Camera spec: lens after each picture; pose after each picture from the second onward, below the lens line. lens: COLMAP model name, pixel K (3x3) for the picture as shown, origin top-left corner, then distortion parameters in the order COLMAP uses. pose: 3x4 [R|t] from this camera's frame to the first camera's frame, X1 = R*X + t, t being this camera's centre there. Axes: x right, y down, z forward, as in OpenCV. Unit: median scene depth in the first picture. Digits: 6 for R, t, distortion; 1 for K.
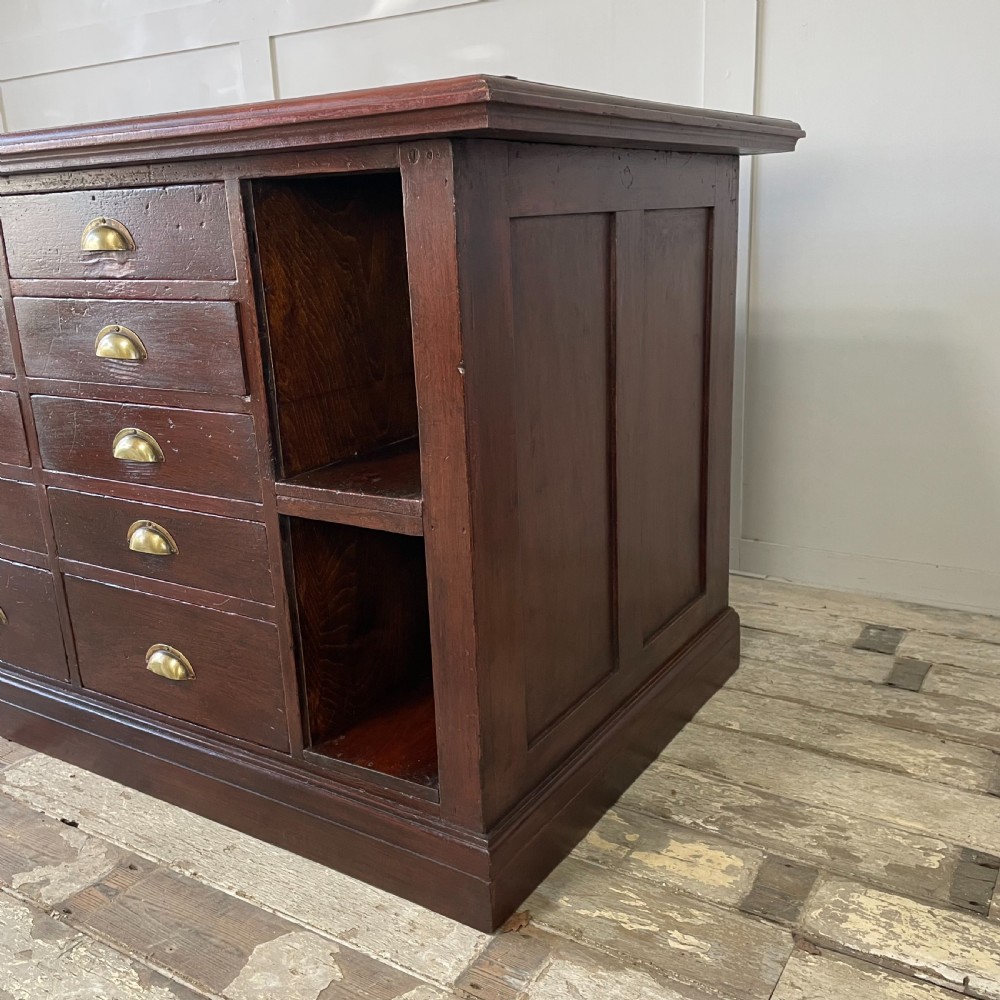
lens RADIAL K [[1015.6, 0, 494.4], [0, 1015.6, 495.1], [0, 0, 1]] dist [0.040049, 0.000000]
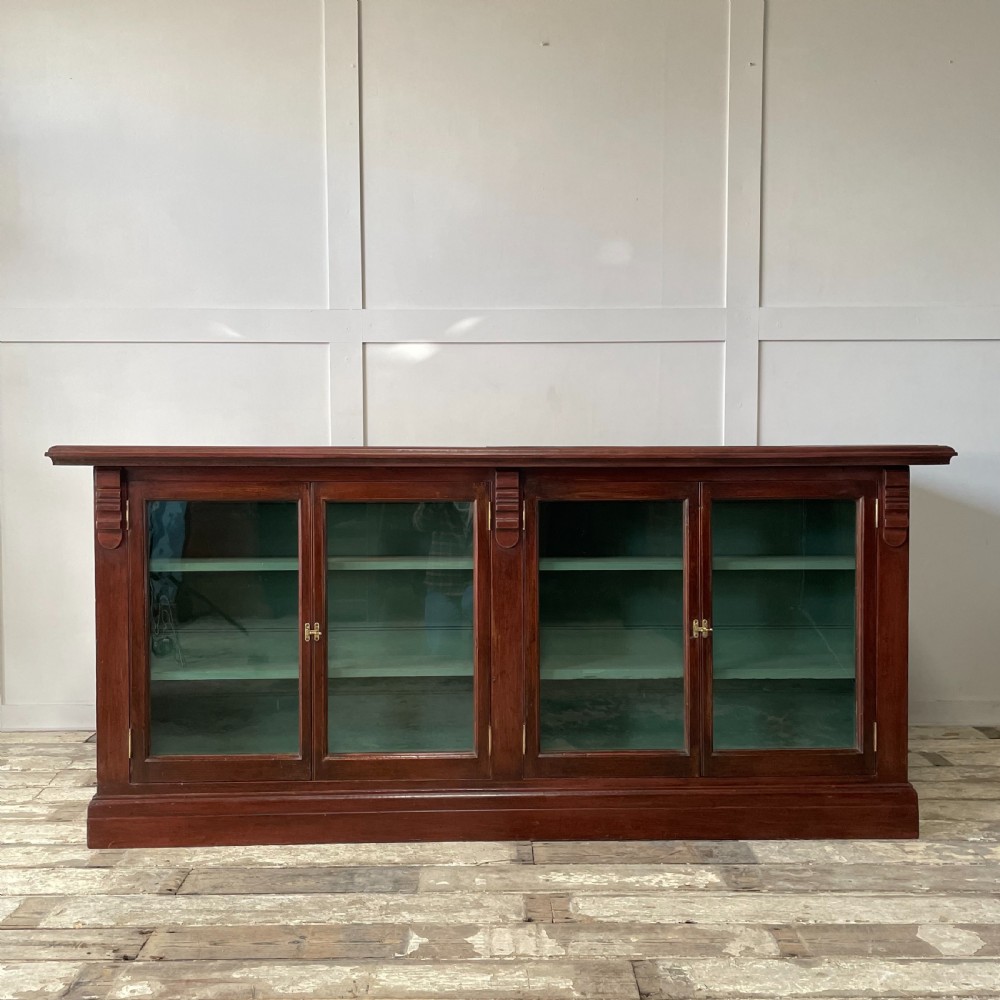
lens RADIAL K [[1015.6, 0, 495.7], [0, 1015.6, 494.7], [0, 0, 1]] dist [0.040049, 0.000000]
pose [[0.840056, 0.013141, 0.542341, -1.530157], [0.114318, 0.972971, -0.200647, 0.008998], [-0.530318, 0.230554, 0.815848, -0.126776]]
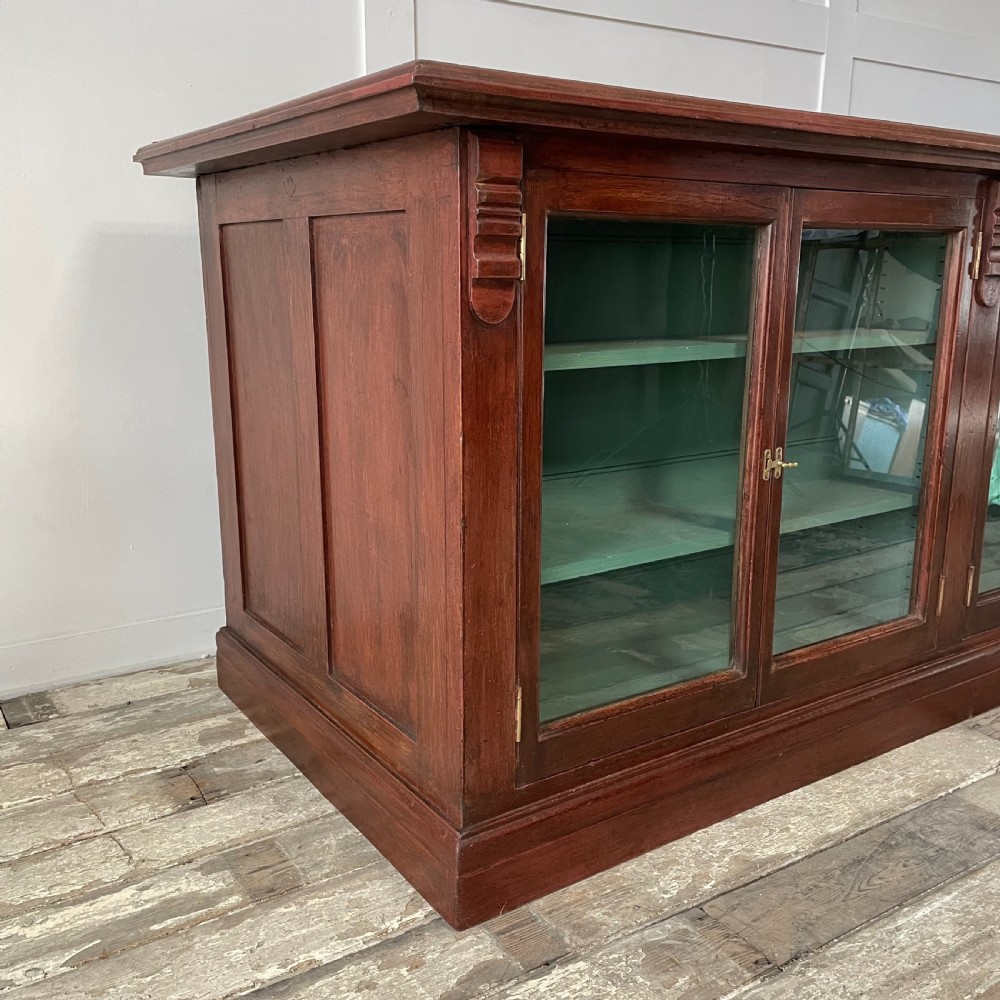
lens RADIAL K [[1015.6, 0, 497.5], [0, 1015.6, 500.4], [0, 0, 1]] dist [0.040049, 0.000000]
pose [[0.411632, -0.166963, 0.895925, -1.870321], [0.222062, 0.971820, 0.079081, -0.261278], [-0.883882, 0.166398, 0.437109, 1.381153]]
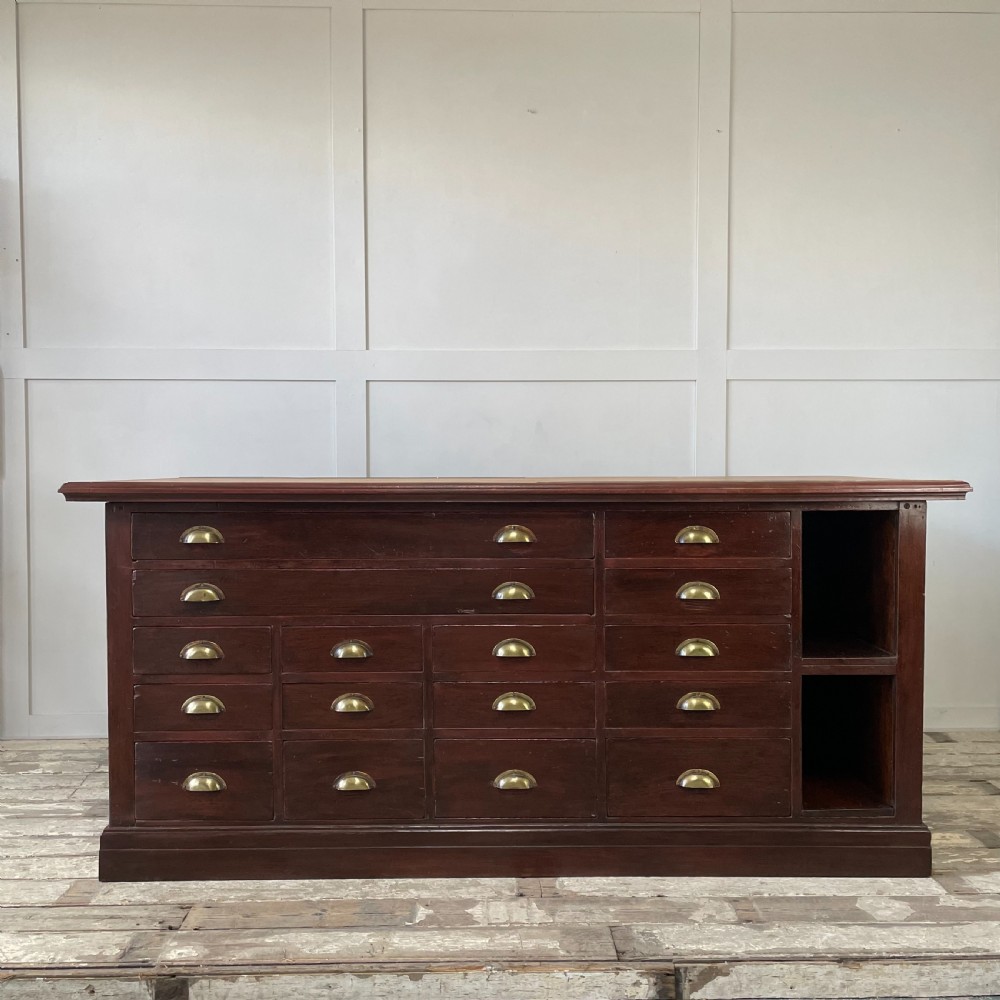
lens RADIAL K [[1015.6, 0, 498.2], [0, 1015.6, 490.9], [0, 0, 1]] dist [0.040049, 0.000000]
pose [[0.830256, 0.025667, 0.556791, -1.674283], [0.117537, 0.968414, -0.219907, 0.036336], [-0.544849, 0.248022, 0.801015, -0.310060]]
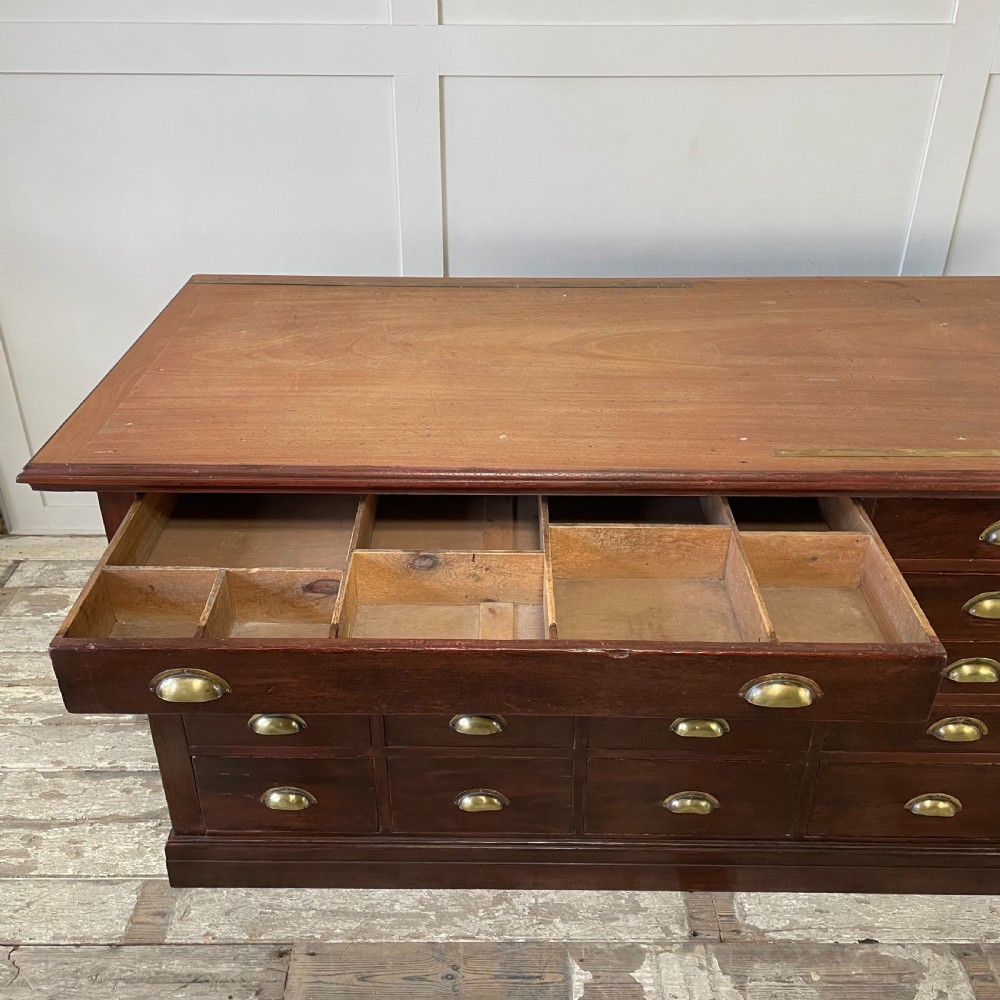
lens RADIAL K [[1015.6, 0, 497.7], [0, 1015.6, 487.0], [0, 0, 1]] dist [0.040049, 0.000000]
pose [[0.839594, -0.228639, 0.492754, -1.433742], [0.108003, 0.959258, 0.261074, -0.663974], [-0.532370, -0.165977, 0.830081, 0.314105]]
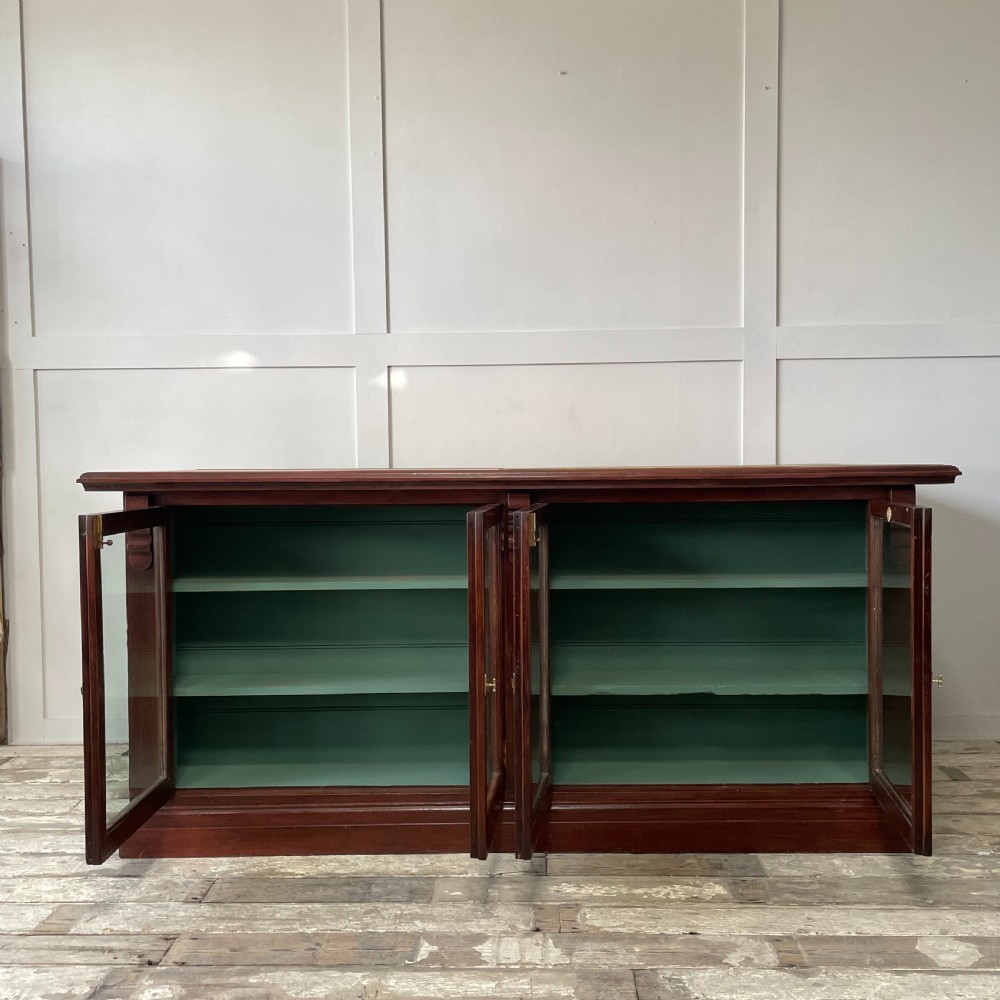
lens RADIAL K [[1015.6, 0, 508.4], [0, 1015.6, 500.4], [0, 0, 1]] dist [0.040049, 0.000000]
pose [[0.858347, 0.010010, 0.512972, -1.505408], [0.114062, 0.971067, -0.209806, 0.009199], [-0.500230, 0.238597, 0.832371, -0.209450]]
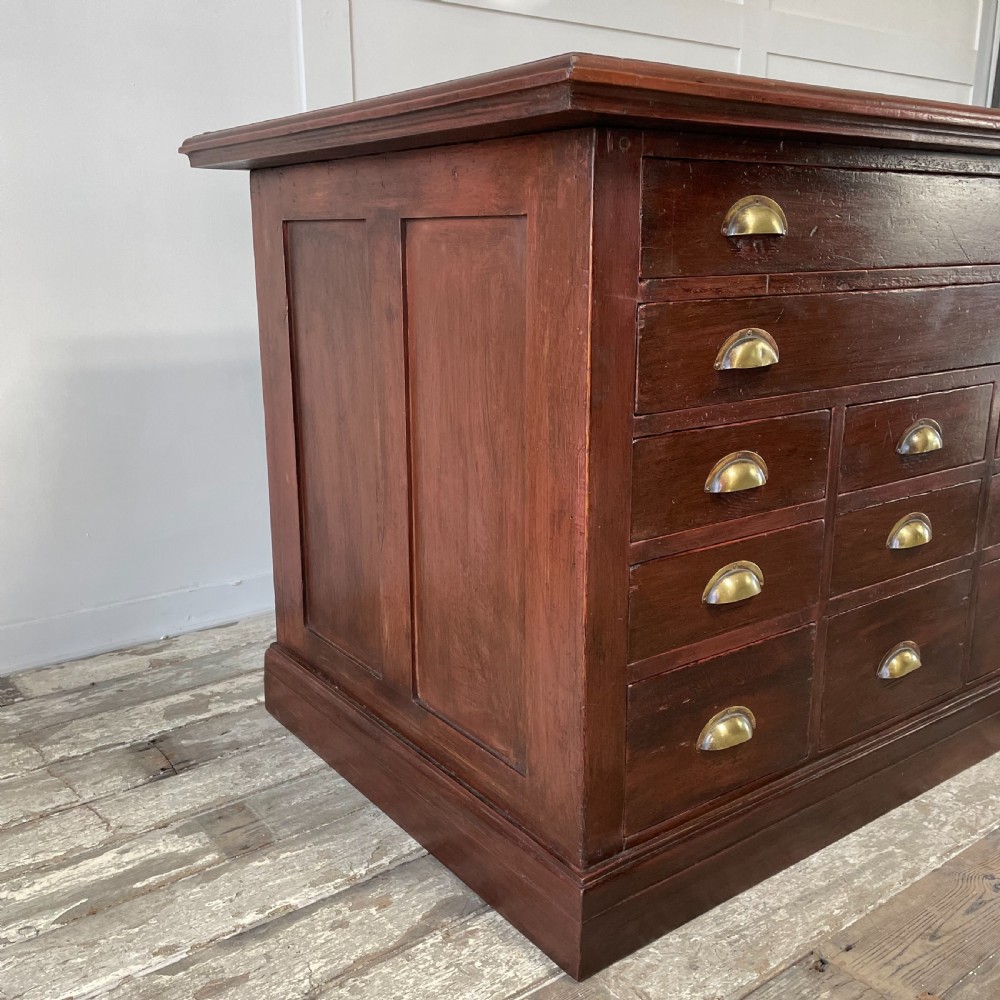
lens RADIAL K [[1015.6, 0, 504.6], [0, 1015.6, 500.3], [0, 0, 1]] dist [0.040049, 0.000000]
pose [[0.345238, -0.195854, 0.917852, -1.948942], [0.239739, 0.963941, 0.115514, -0.272281], [-0.907378, 0.180165, 0.379743, 1.354662]]
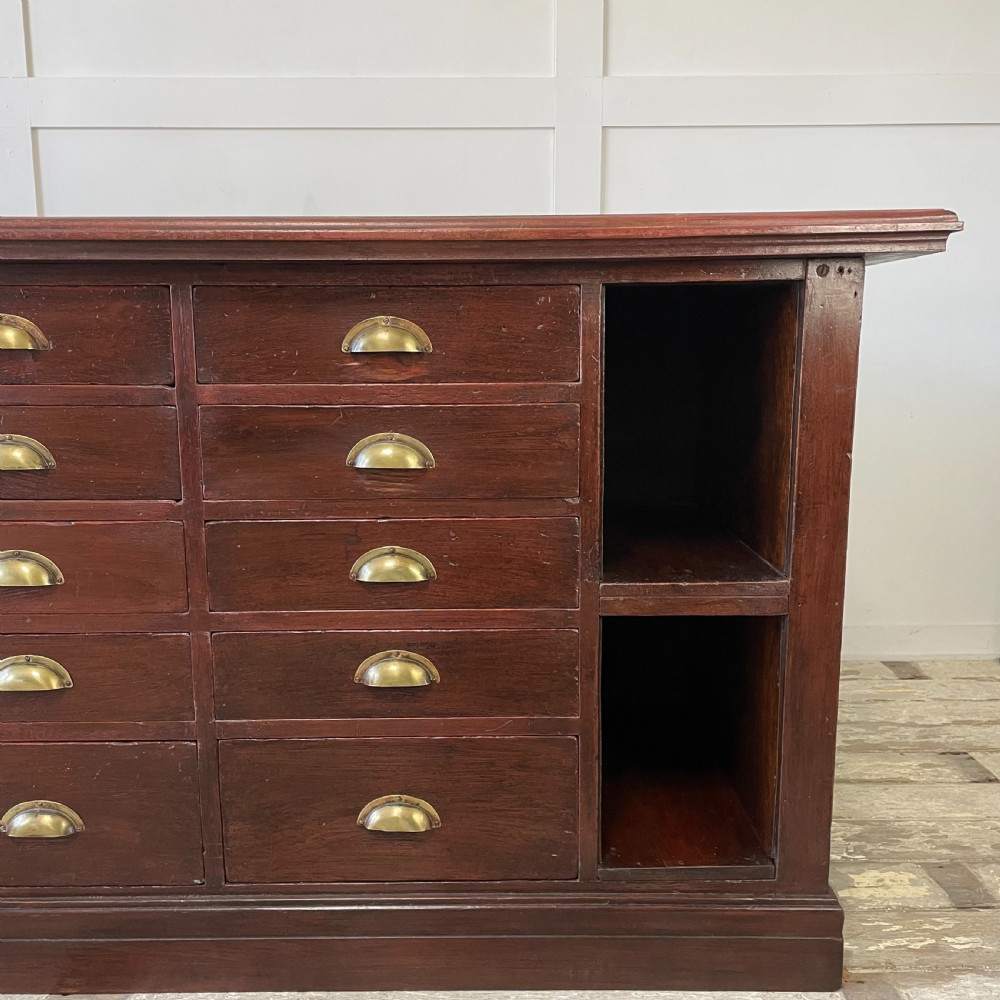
lens RADIAL K [[1015.6, 0, 489.8], [0, 1015.6, 499.8], [0, 0, 1]] dist [0.040049, 0.000000]
pose [[0.839996, -0.050788, 0.540211, -0.771562], [0.118110, 0.988851, -0.090687, -0.015439], [-0.529582, 0.139981, 0.836629, 0.210135]]
